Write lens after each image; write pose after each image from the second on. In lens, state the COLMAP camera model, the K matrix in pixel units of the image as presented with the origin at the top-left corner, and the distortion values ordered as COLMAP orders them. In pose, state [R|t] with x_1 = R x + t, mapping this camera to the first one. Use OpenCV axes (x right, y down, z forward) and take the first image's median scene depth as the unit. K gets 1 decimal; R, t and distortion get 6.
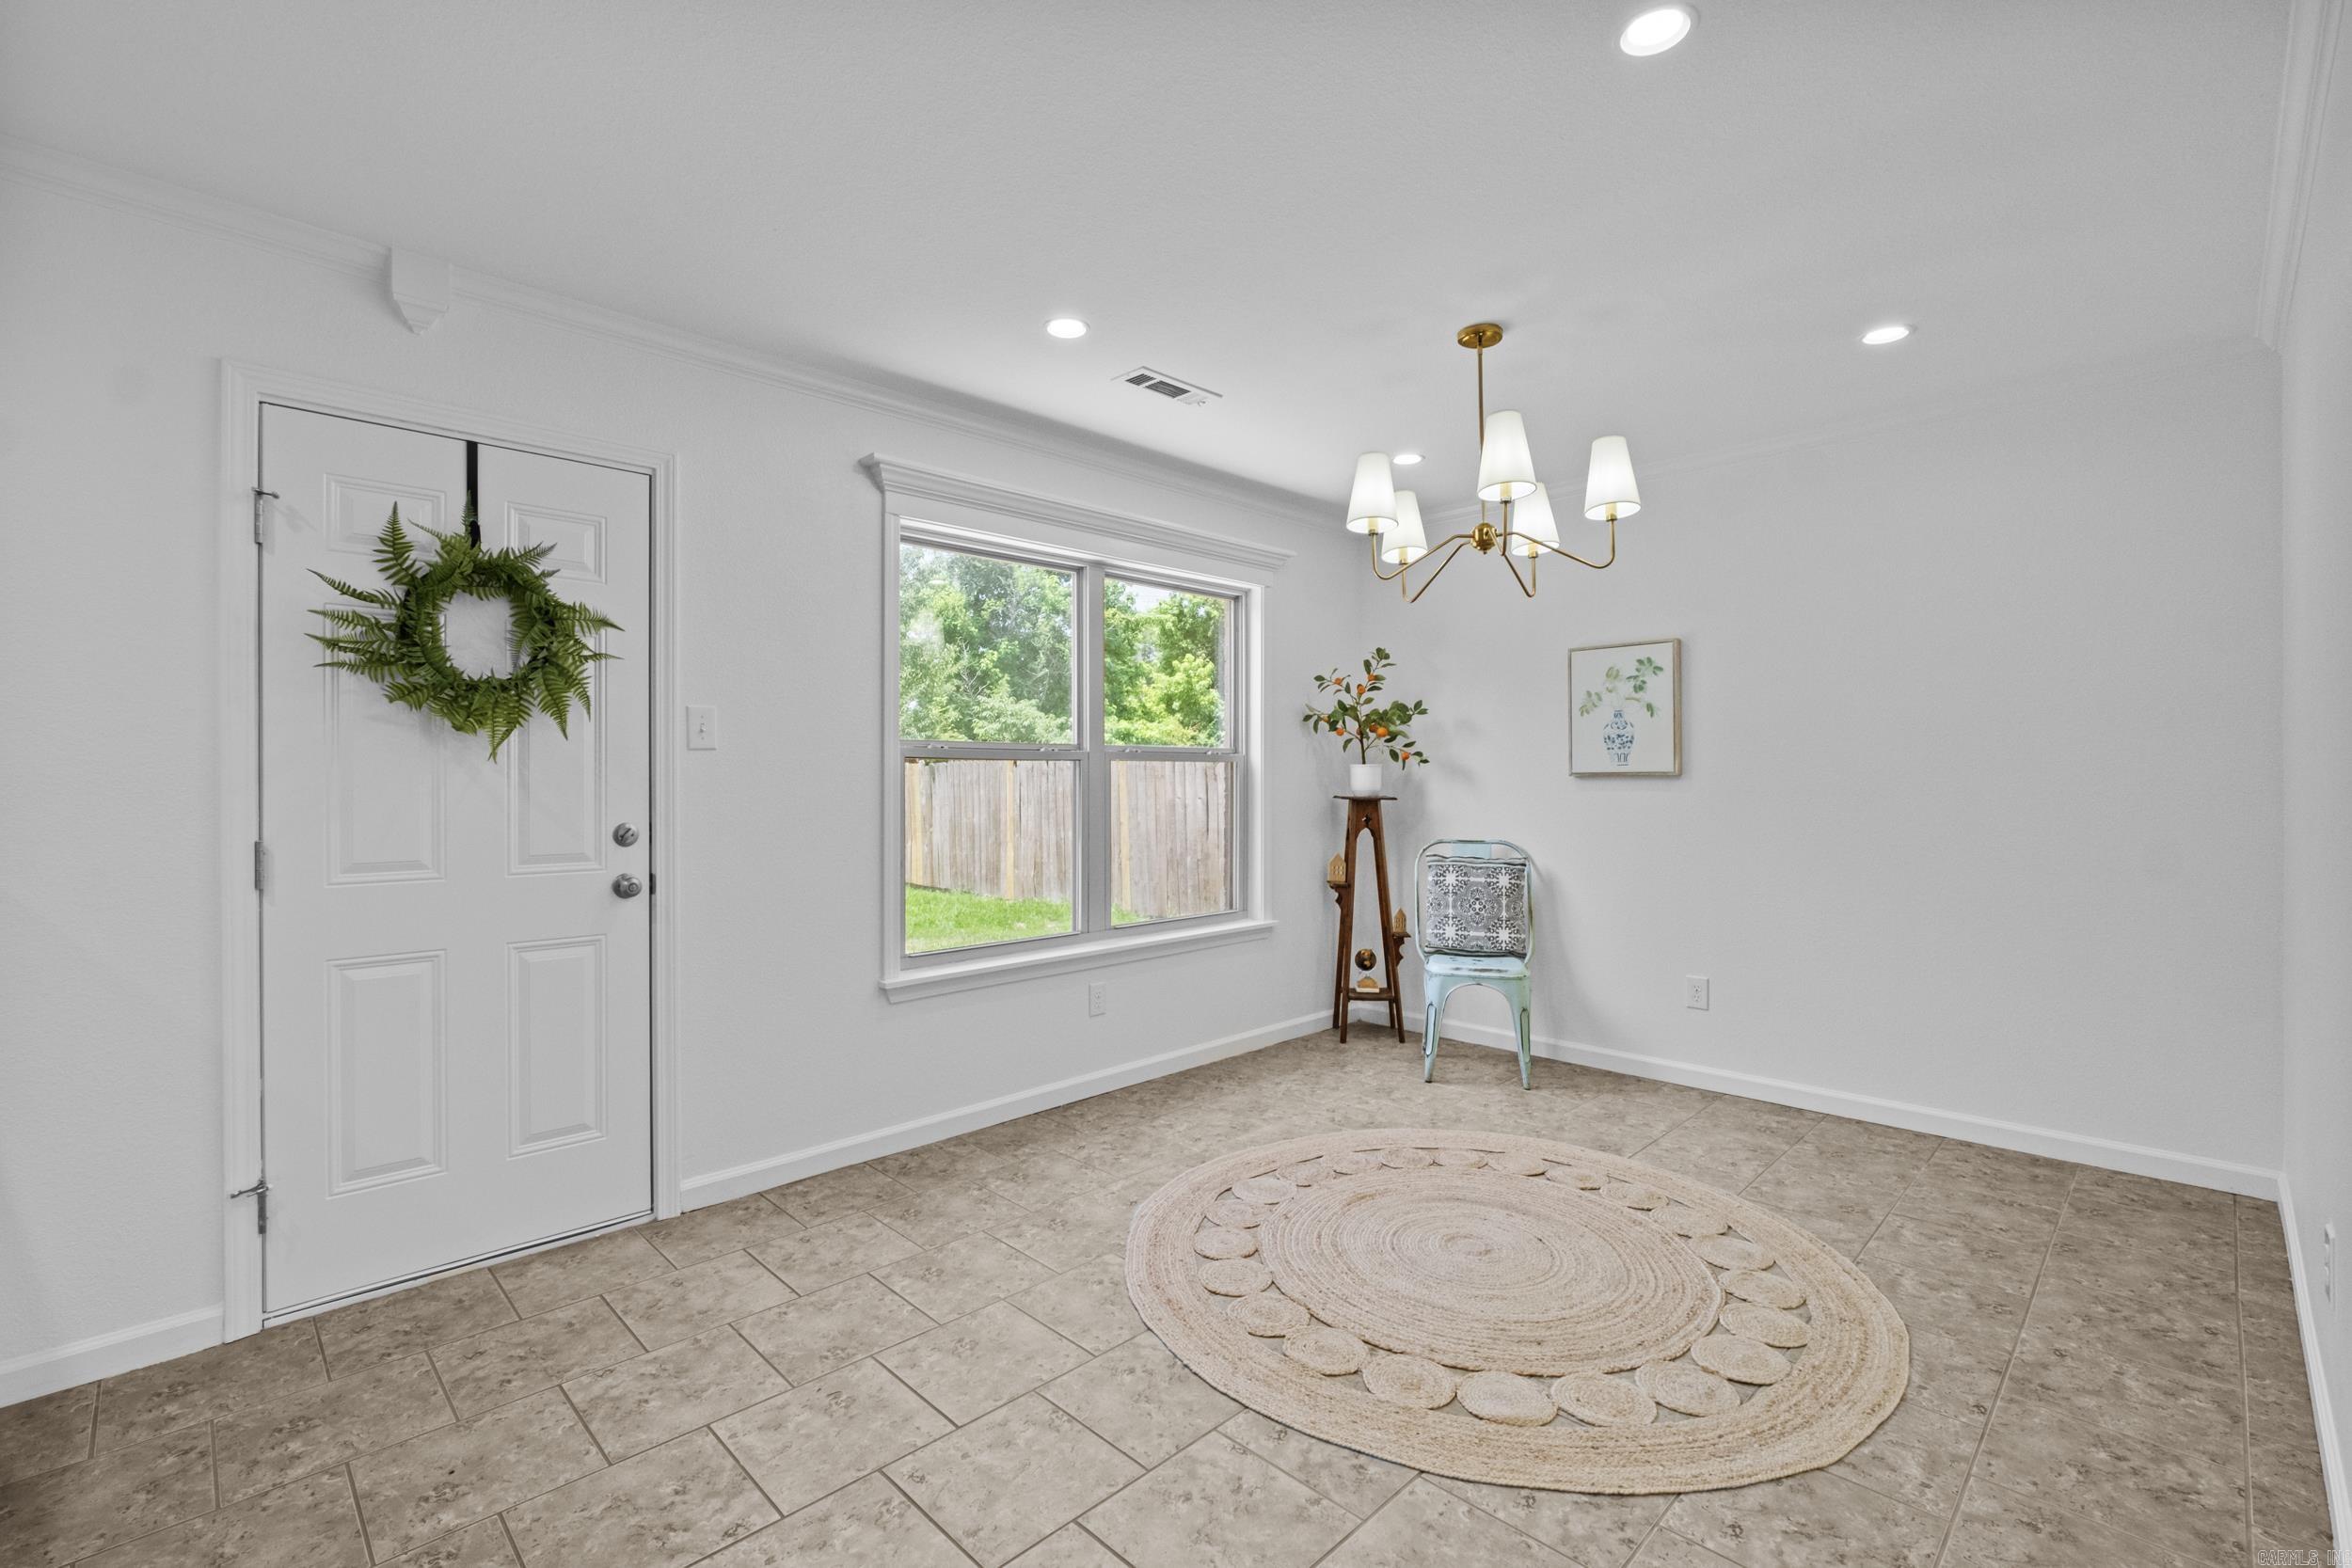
lens RADIAL K [[1027.5, 0, 1159.7], [0, 1027.5, 778.0], [0, 0, 1]] dist [-0.008871, 0.000255]
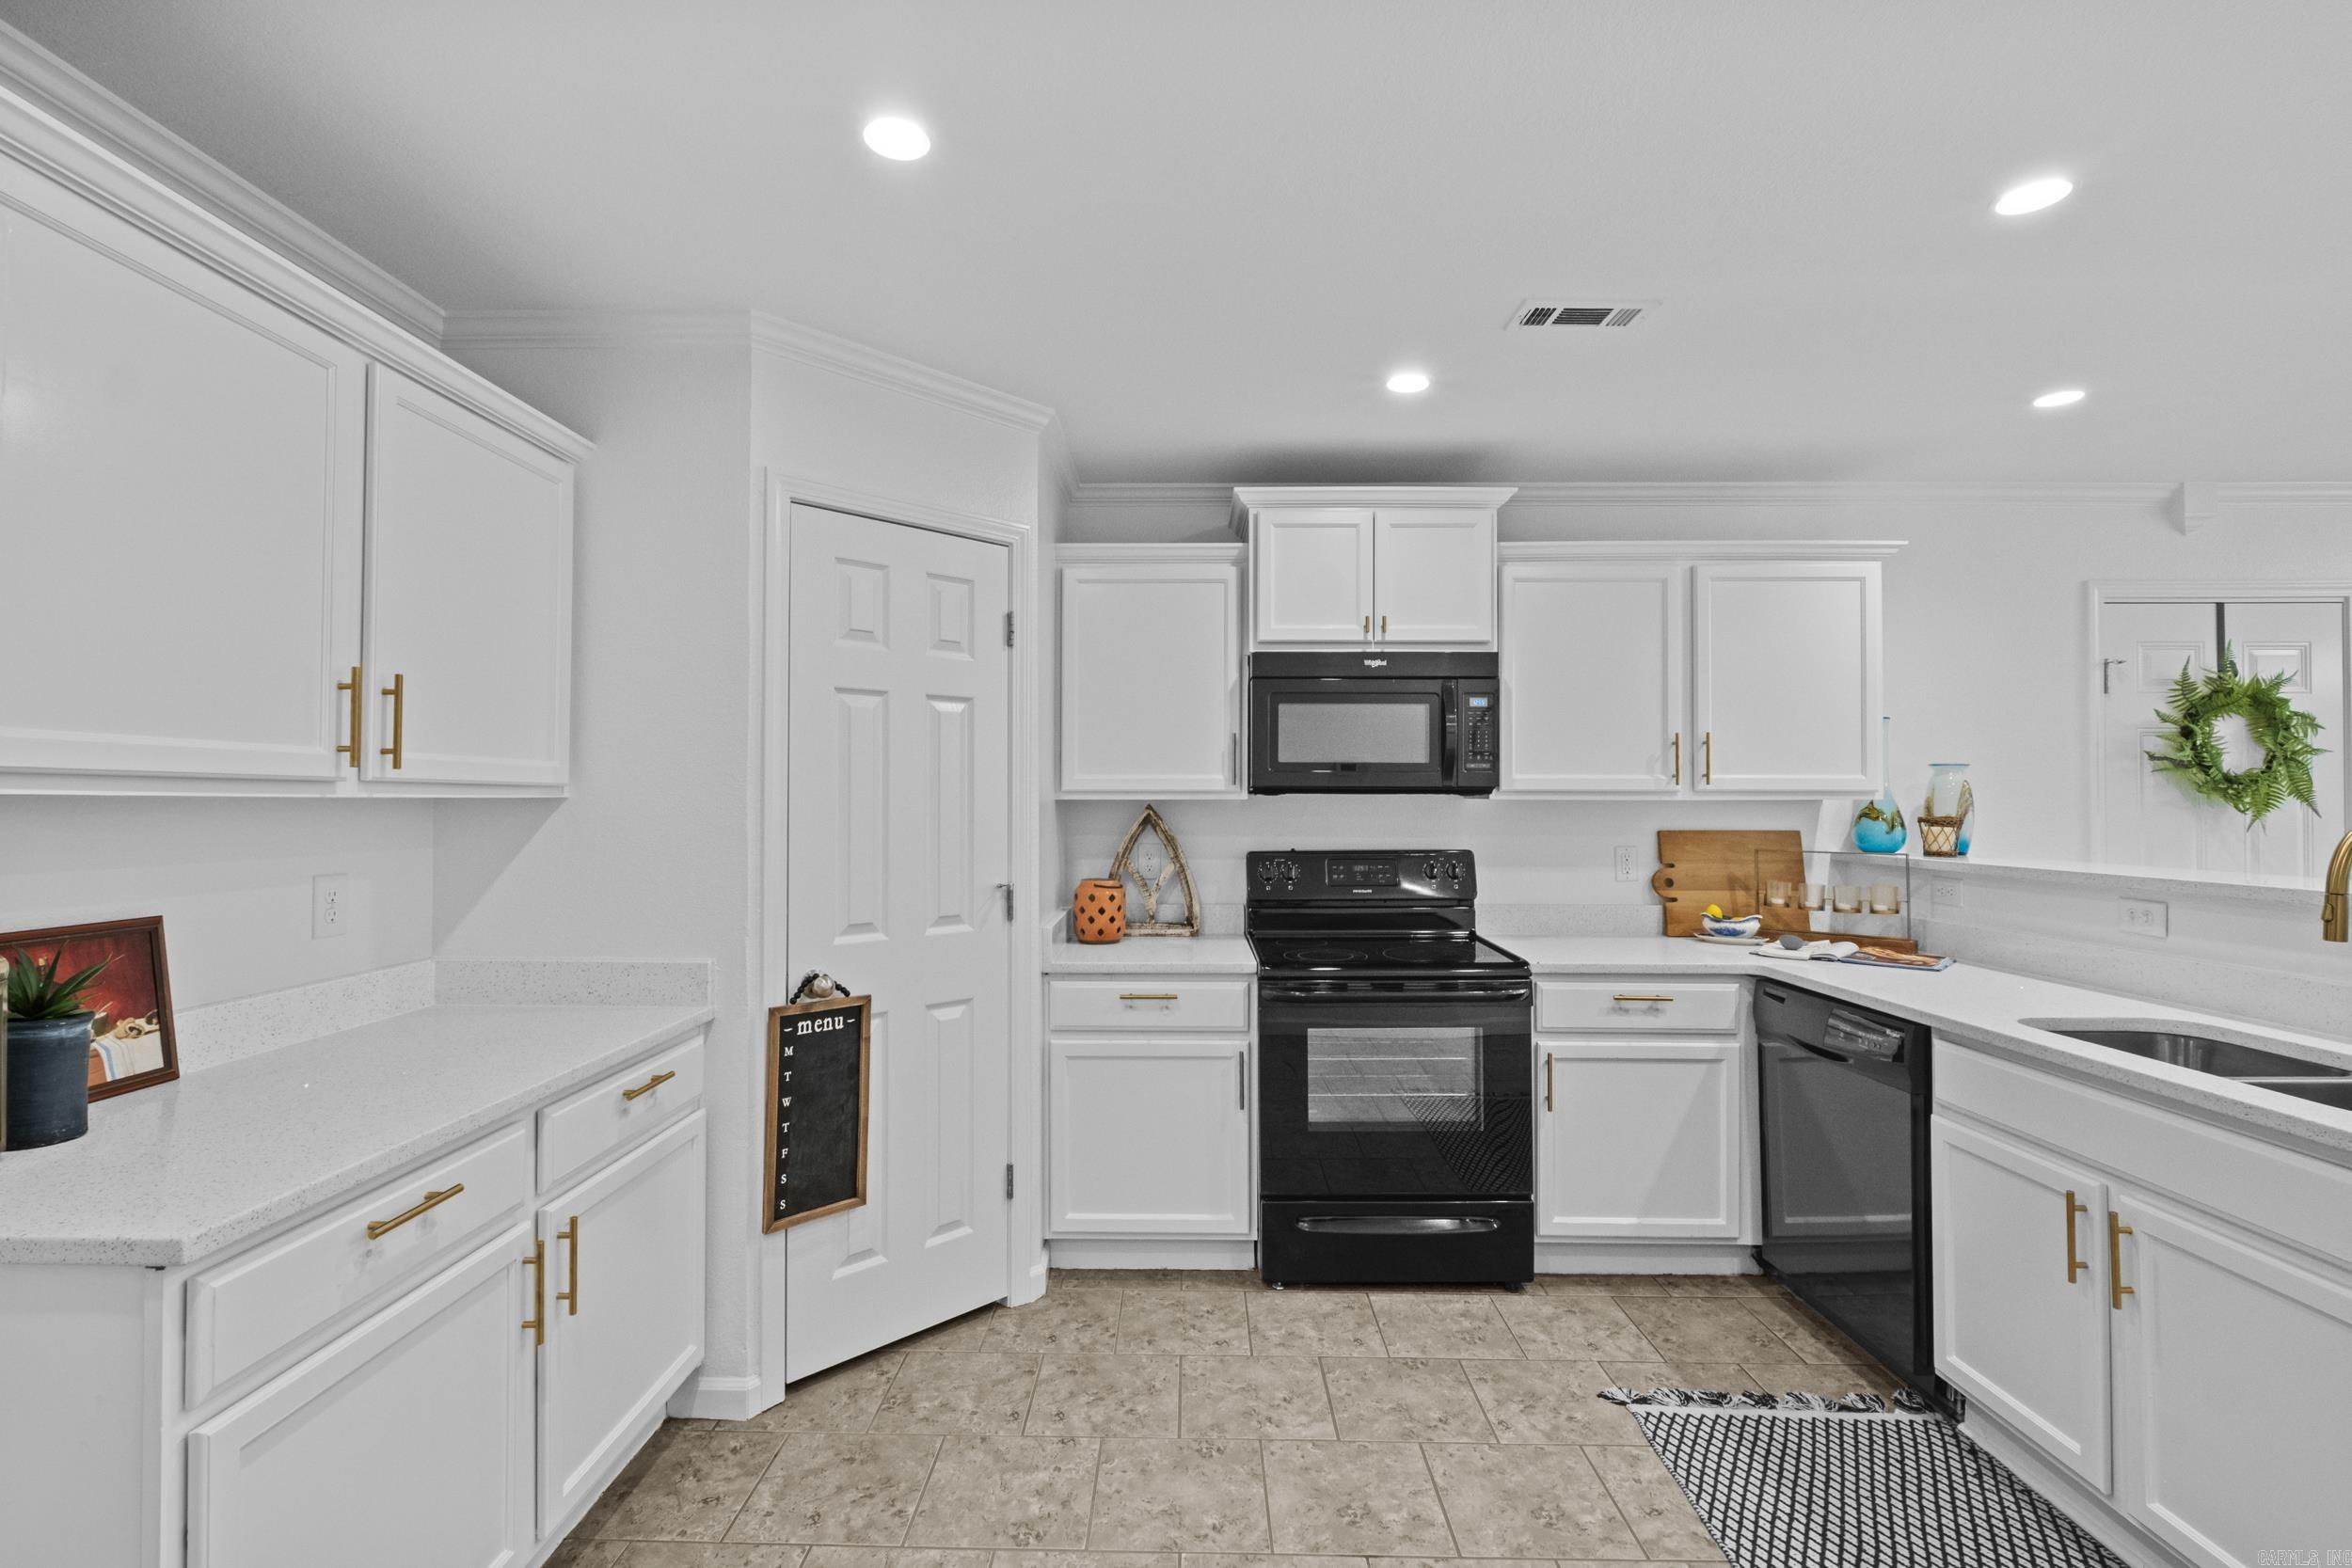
lens RADIAL K [[1027.5, 0, 1169.3], [0, 1027.5, 784.8], [0, 0, 1]] dist [-0.008871, 0.000255]
pose [[0.701645, -0.008618, -0.712475, -0.585206], [-0.003459, 0.999874, -0.015501, -0.046622], [0.712519, 0.013341, 0.701526, -0.834417]]
